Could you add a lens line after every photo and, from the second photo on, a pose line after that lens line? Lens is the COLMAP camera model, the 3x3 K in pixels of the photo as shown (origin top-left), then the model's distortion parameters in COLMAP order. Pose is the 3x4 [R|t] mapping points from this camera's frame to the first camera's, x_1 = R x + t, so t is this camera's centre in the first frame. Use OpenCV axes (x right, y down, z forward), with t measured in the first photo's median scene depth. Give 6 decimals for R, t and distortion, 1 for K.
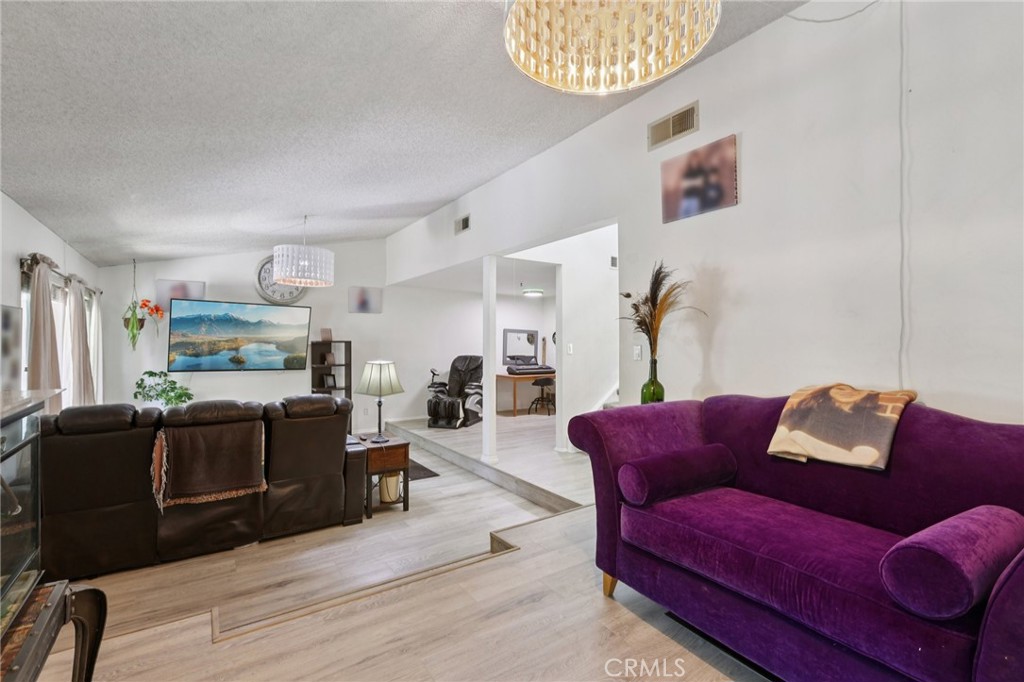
lens RADIAL K [[461.3, 0, 507.5], [0, 461.3, 340.7], [0, 0, 1]] dist [0.001345, -0.000873]
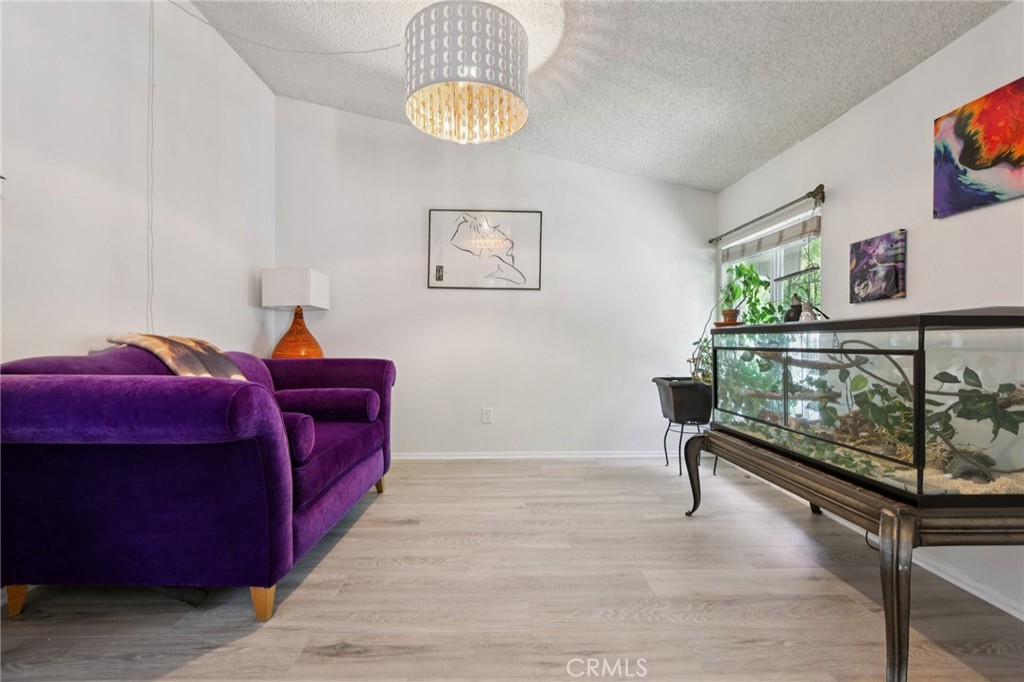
lens RADIAL K [[461.3, 0, 508.8], [0, 461.3, 340.2], [0, 0, 1]] dist [0.001345, -0.000873]
pose [[-0.835960, -0.001161, 0.548789, -0.356172], [-0.001928, 0.999998, -0.000821, 0.077864], [-0.548787, -0.001744, -0.835961, 0.989548]]
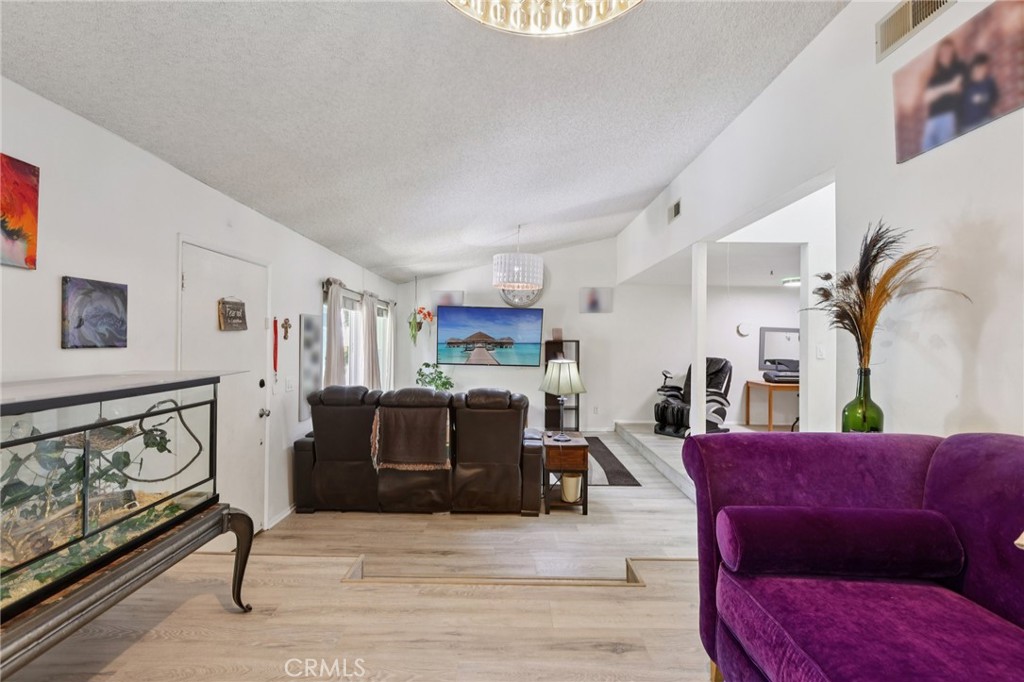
lens RADIAL K [[461.3, 0, 512.0], [0, 461.3, 339.7], [0, 0, 1]] dist [0.001345, -0.000873]
pose [[0.821860, 0.004294, -0.569673, 0.260567], [-0.005910, 0.999982, -0.000989, 0.001874], [0.569658, 0.004179, 0.821871, 0.141051]]
